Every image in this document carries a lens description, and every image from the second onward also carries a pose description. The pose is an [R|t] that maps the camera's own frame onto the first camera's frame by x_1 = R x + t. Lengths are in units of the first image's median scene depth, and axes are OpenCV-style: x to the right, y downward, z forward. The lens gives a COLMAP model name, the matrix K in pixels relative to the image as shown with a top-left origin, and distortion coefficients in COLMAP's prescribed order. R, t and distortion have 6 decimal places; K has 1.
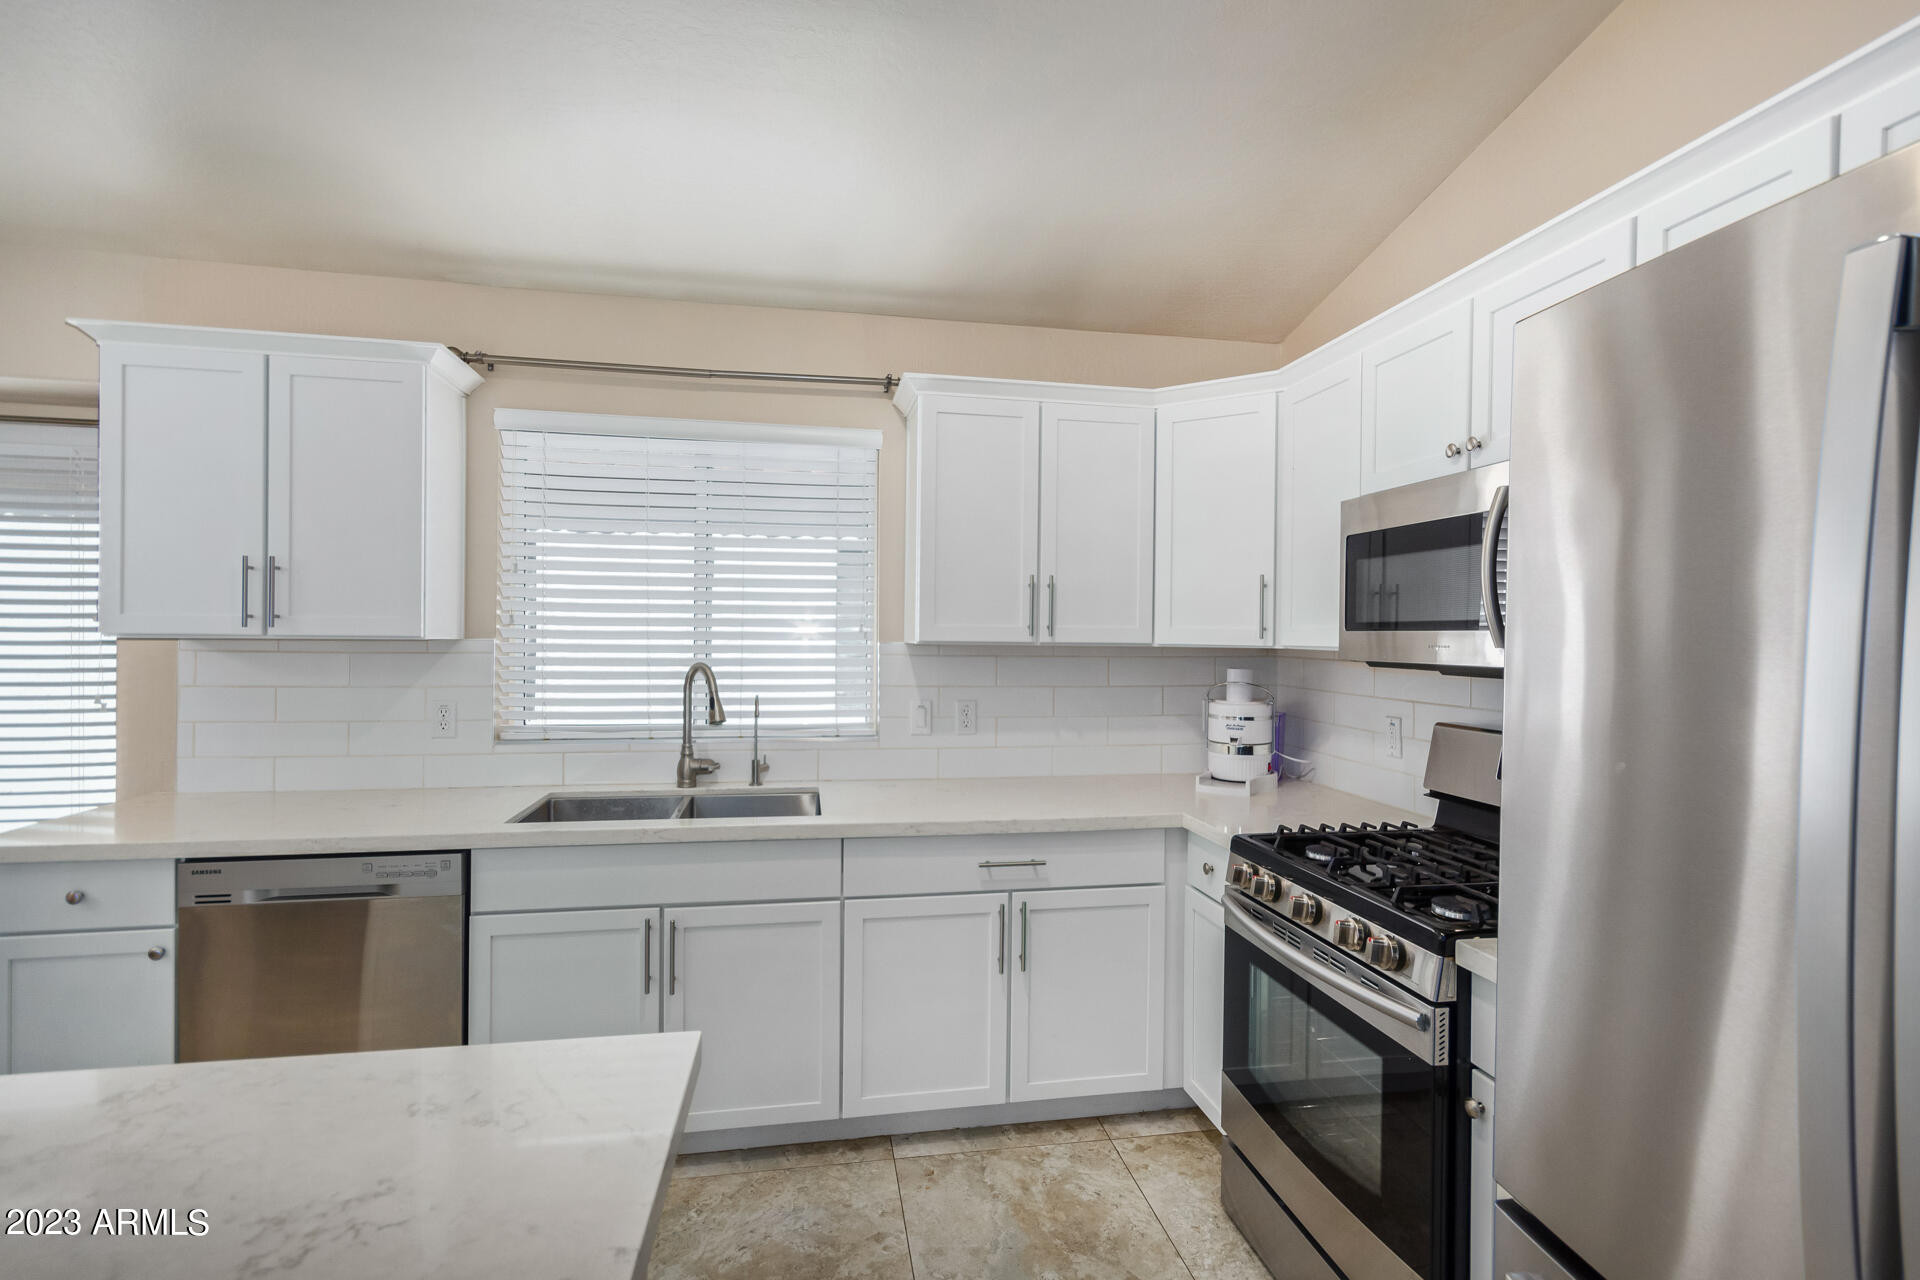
lens RADIAL K [[930.2, 0, 973.1], [0, 930.2, 636.6], [0, 0, 1]] dist [0.017364, -0.000263]
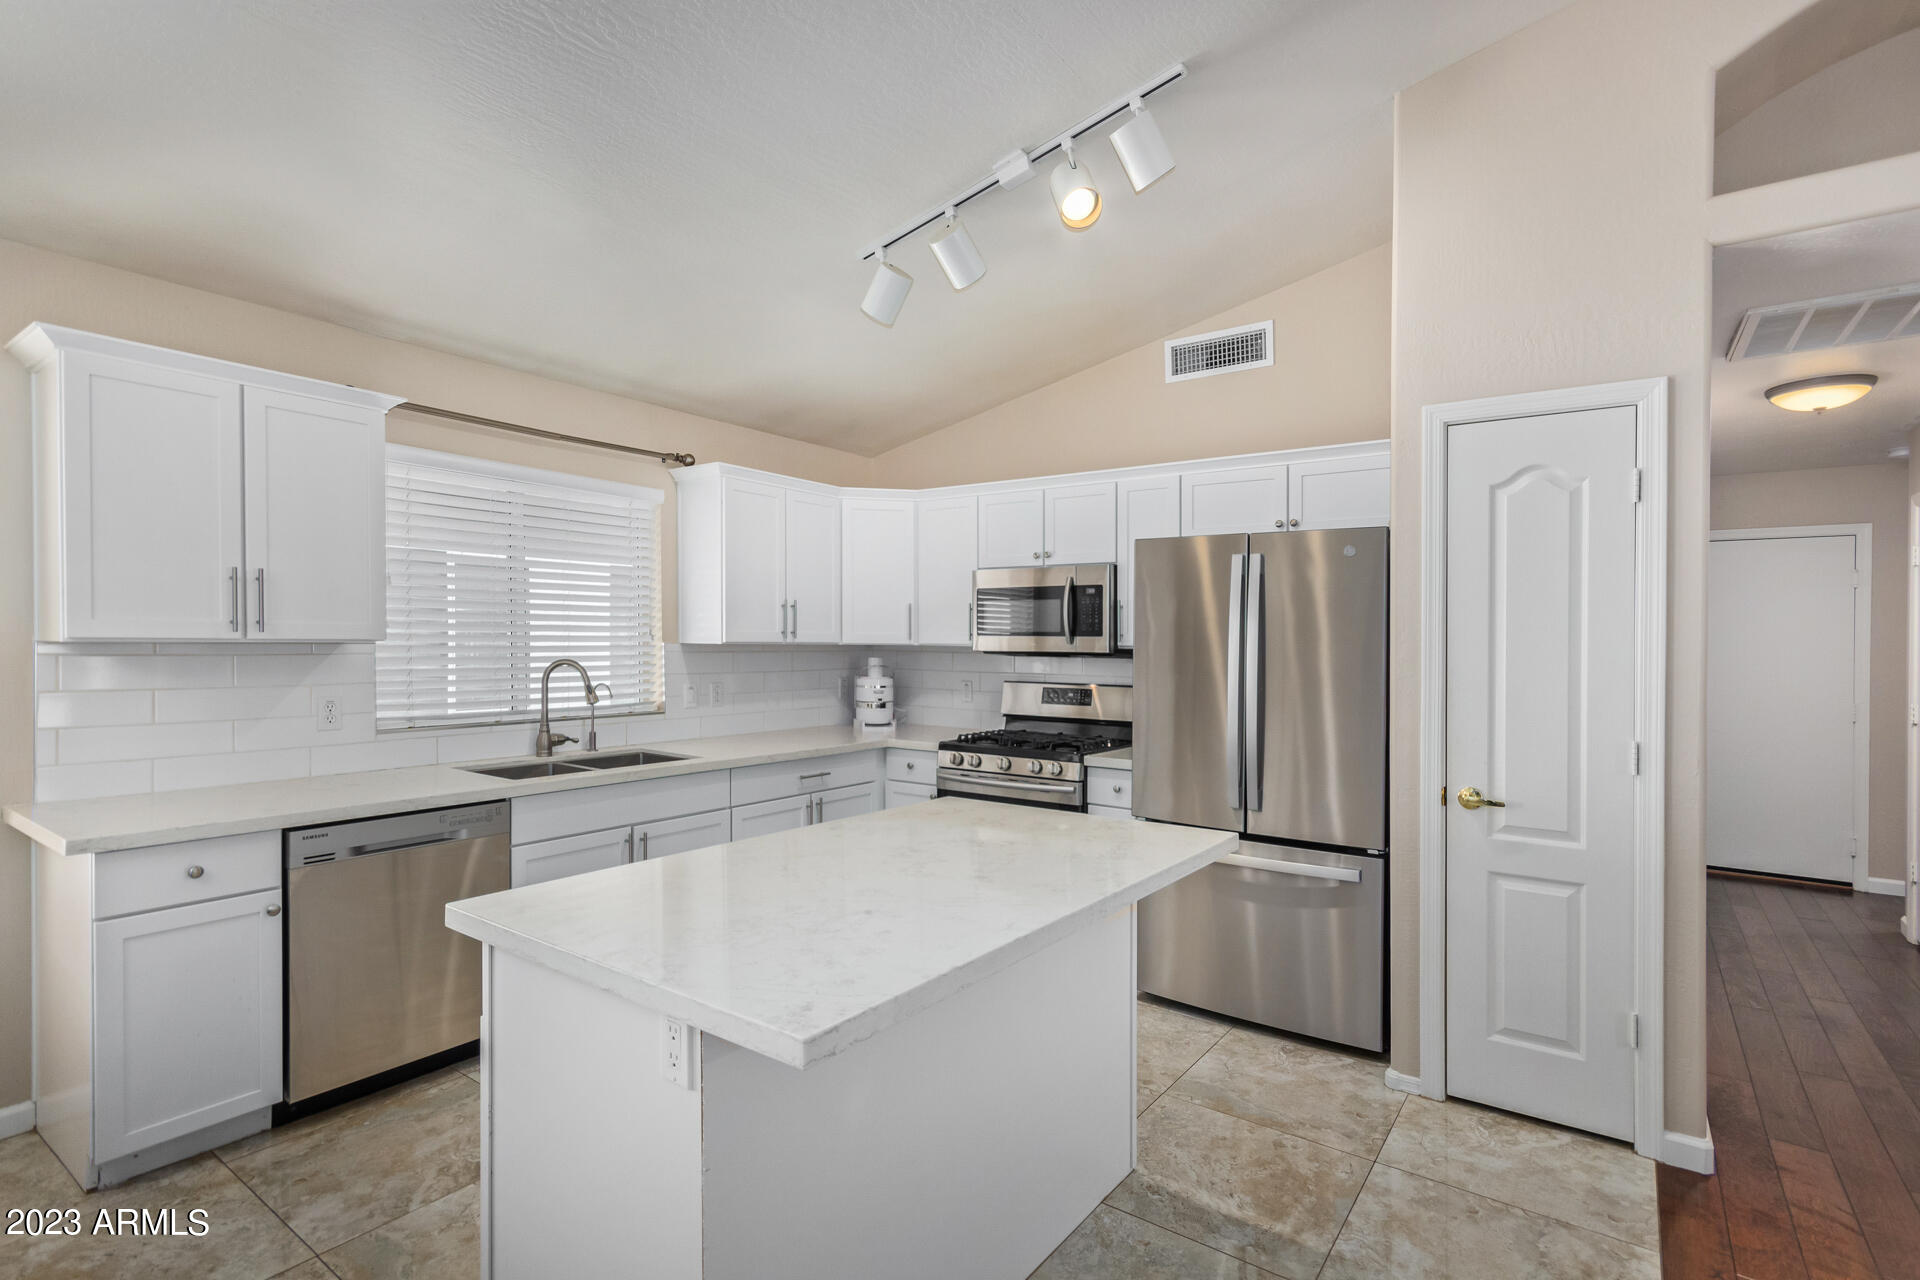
lens RADIAL K [[908.3, 0, 962.3], [0, 908.3, 647.9], [0, 0, 1]] dist [-0.000485, -0.000275]
pose [[0.725980, -0.009061, 0.687657, -0.767385], [-0.001214, 0.999895, 0.014457, -0.007145], [-0.687715, -0.011330, 0.725892, -0.311468]]
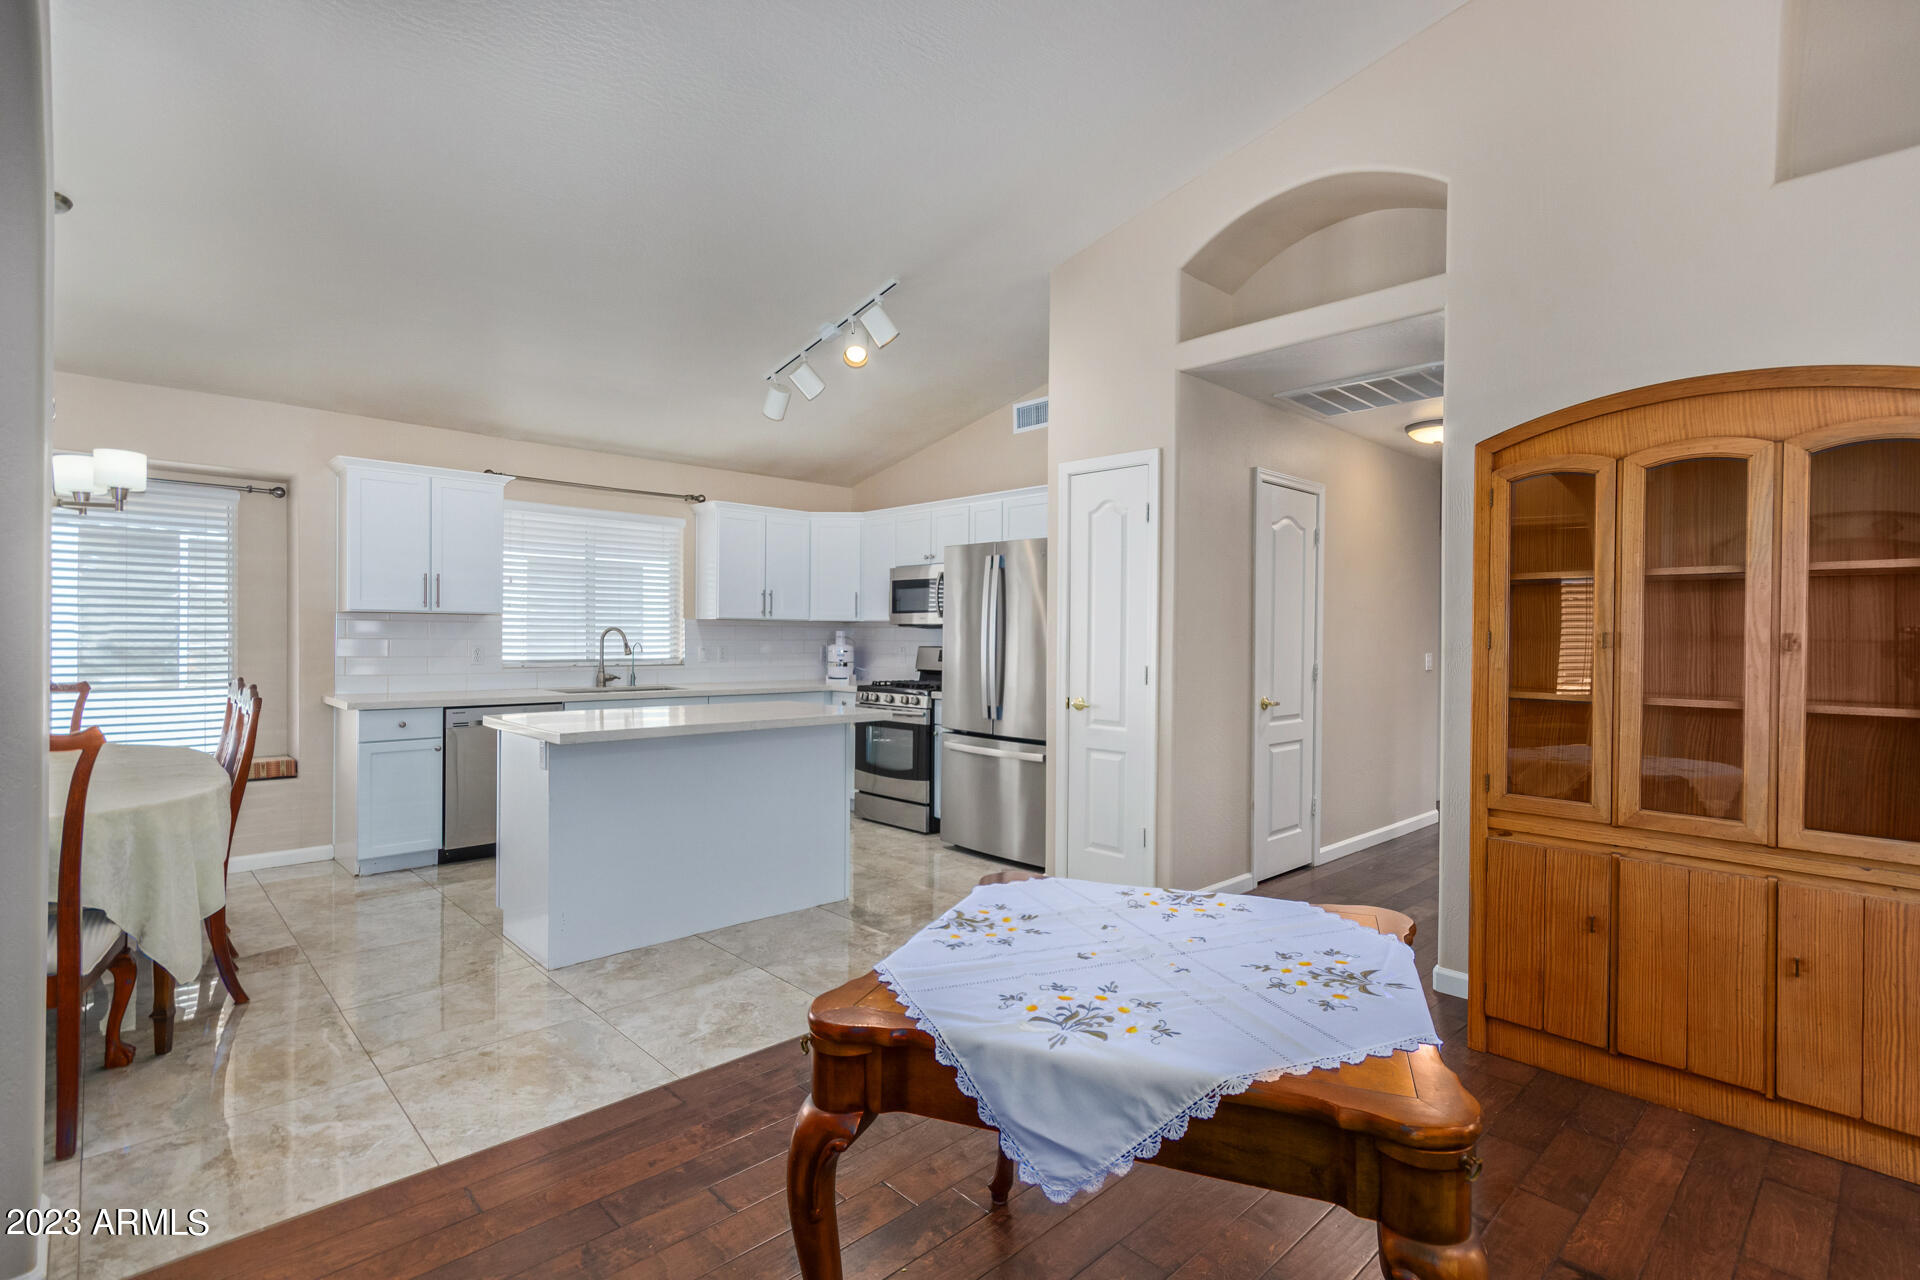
lens RADIAL K [[922.5, 0, 958.9], [0, 922.5, 629.7], [0, 0, 1]] dist [0.000252, 0.000319]
pose [[0.848029, -0.000538, 0.529949, -0.740681], [0.002122, 0.999995, -0.002379, 0.039982], [-0.529945, 0.003142, 0.848026, -1.205769]]
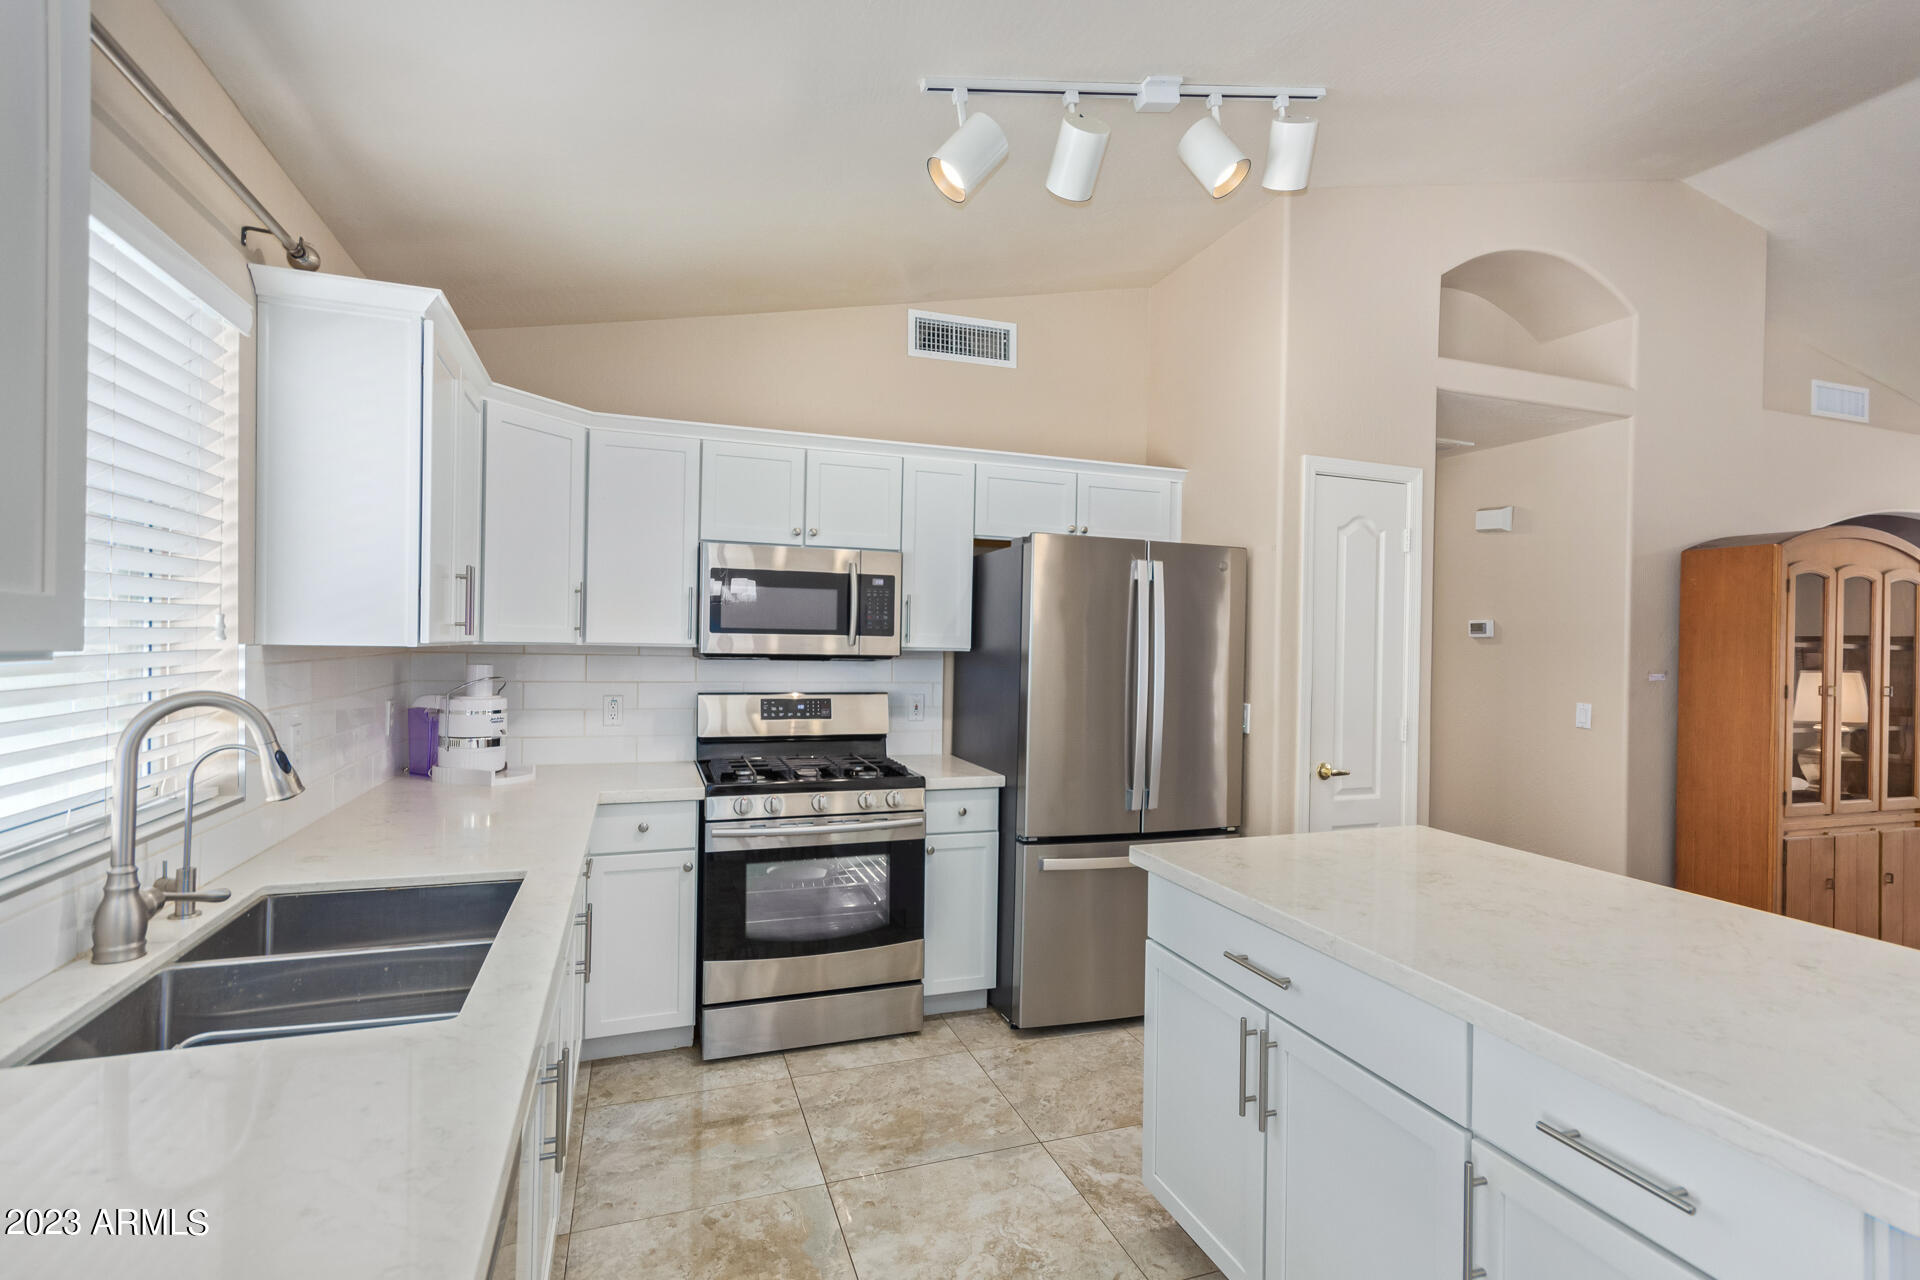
lens RADIAL K [[930.2, 0, 973.1], [0, 930.2, 636.6], [0, 0, 1]] dist [0.017364, -0.000263]
pose [[-0.165078, -0.007643, 0.986251, -0.872424], [-0.018772, 0.999813, 0.004606, -0.012201], [-0.986102, -0.017754, -0.165190, 0.670300]]
